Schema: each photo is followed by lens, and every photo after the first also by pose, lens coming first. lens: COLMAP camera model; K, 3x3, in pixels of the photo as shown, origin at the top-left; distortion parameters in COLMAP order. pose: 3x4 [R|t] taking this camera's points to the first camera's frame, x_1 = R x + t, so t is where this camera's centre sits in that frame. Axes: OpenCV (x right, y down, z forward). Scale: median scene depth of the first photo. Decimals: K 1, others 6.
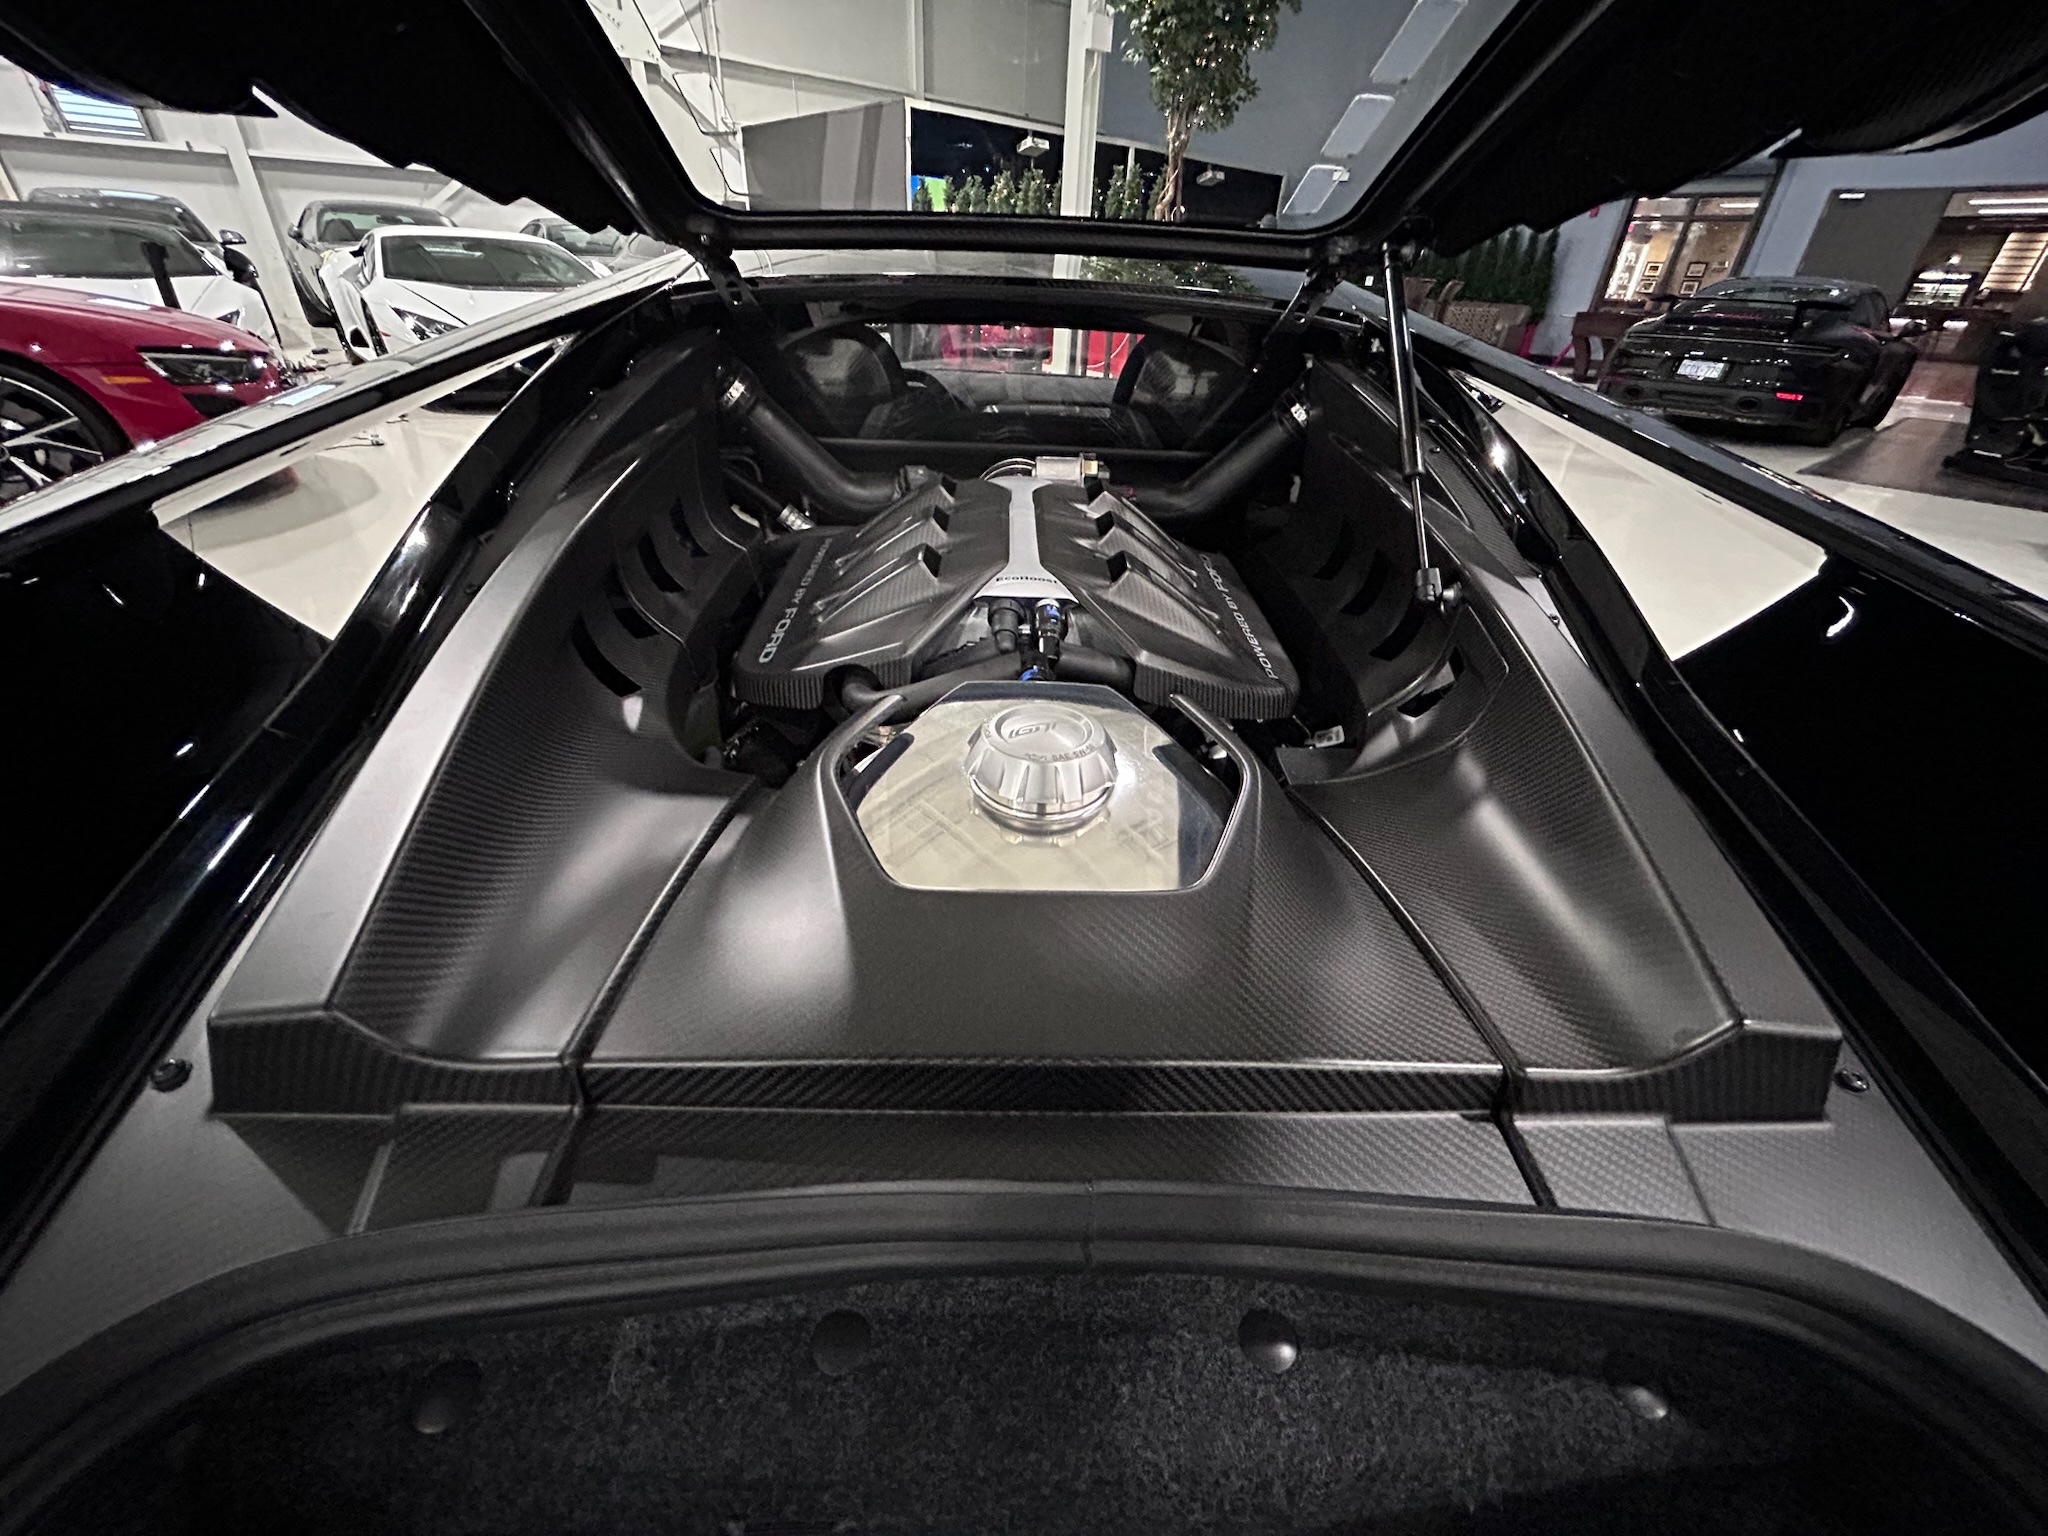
lens RADIAL K [[813.8, 0, 1024.0], [0, 813.8, 768.0], [0, 0, 1]] dist [0.000015, -0.000137]
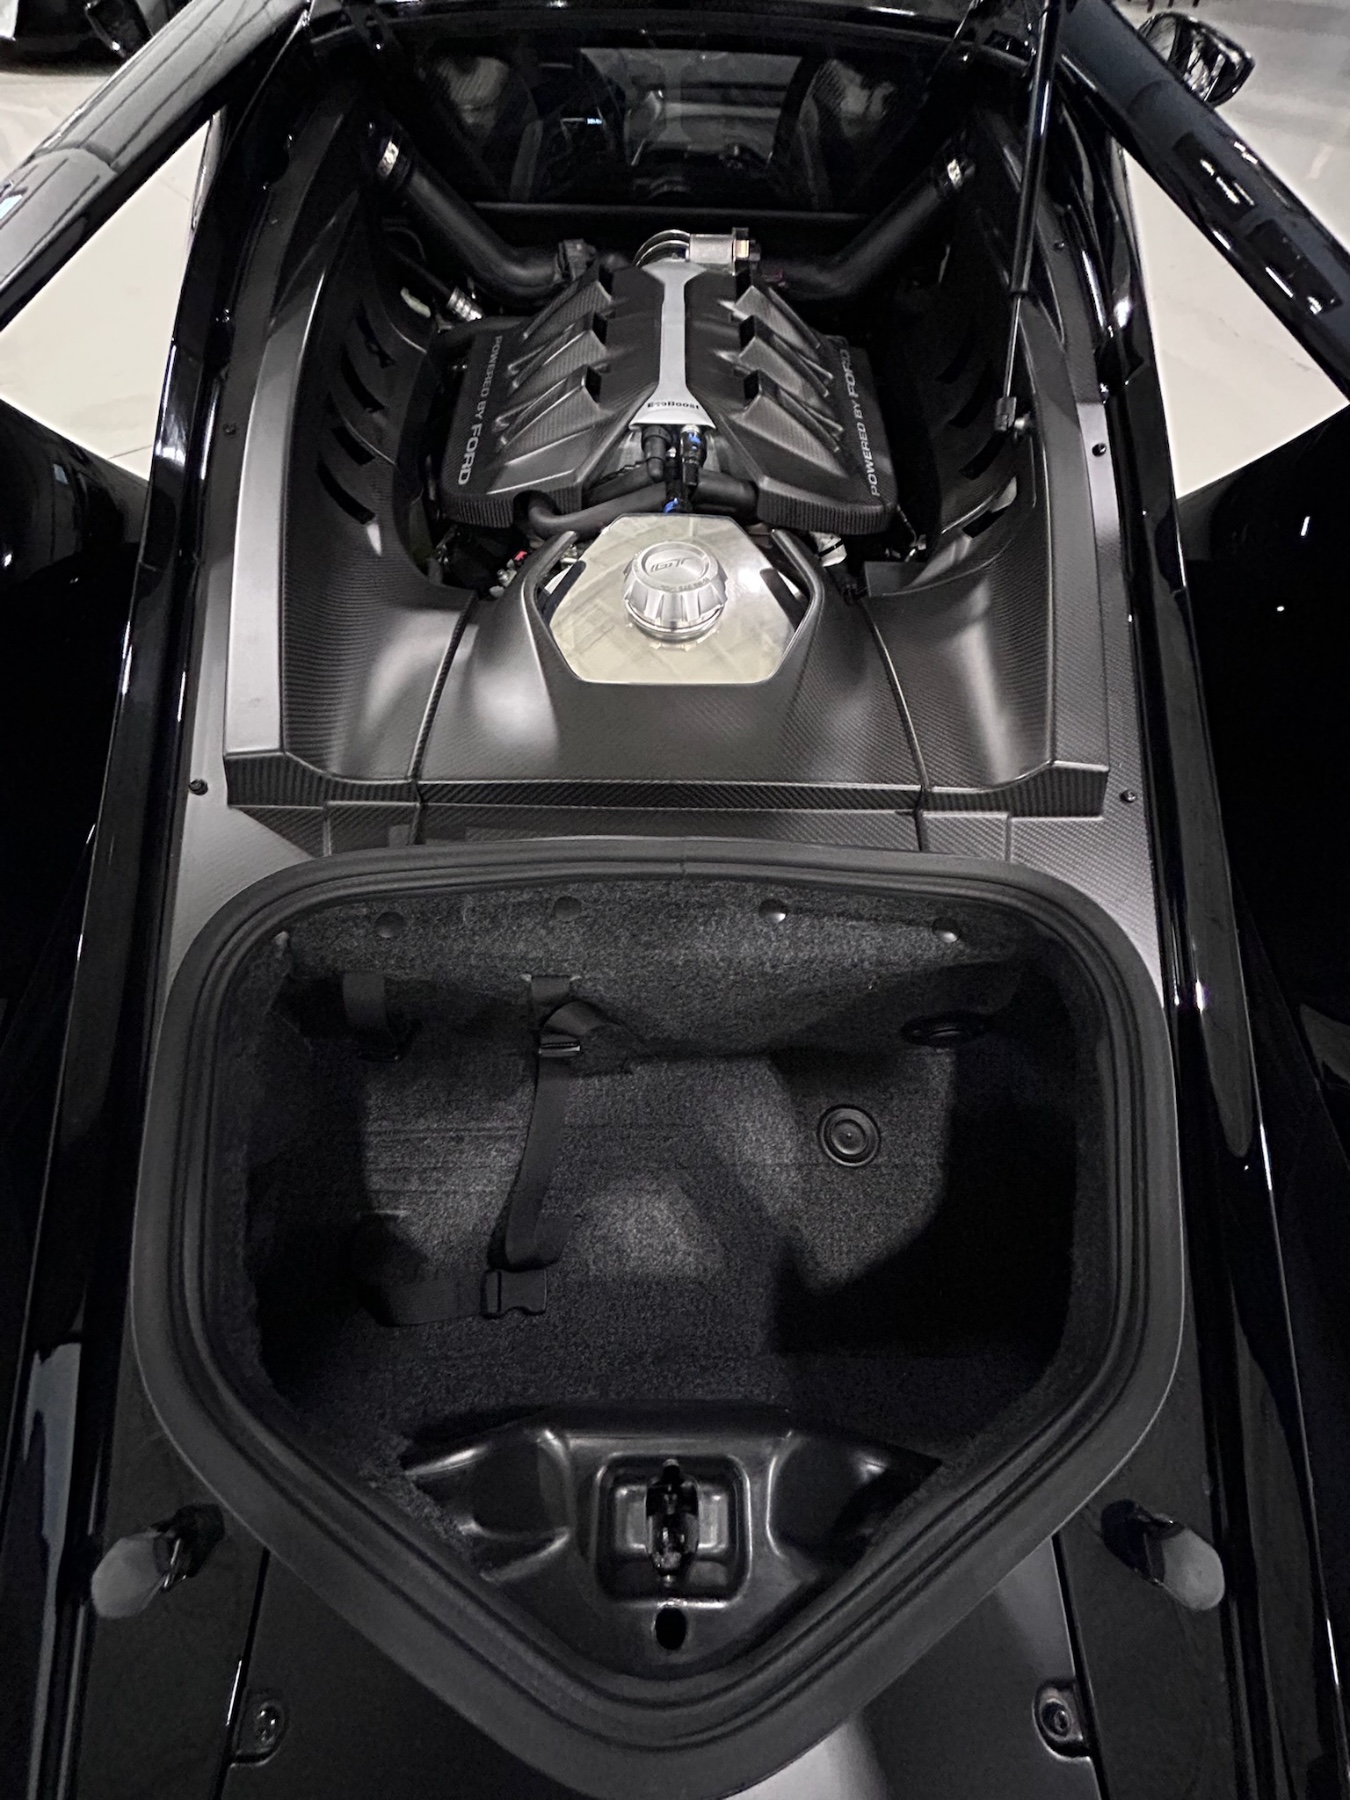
lens RADIAL K [[718.2, 0, 675.0], [0, 718.2, 900.0], [0, 0, 1]] dist [-0.000950, -0.000214]
pose [[0.999485, 0.010541, -0.030316, 0.048058], [0.004425, 0.890266, 0.455420, -0.068417], [0.031790, -0.455320, 0.889760, -0.276704]]
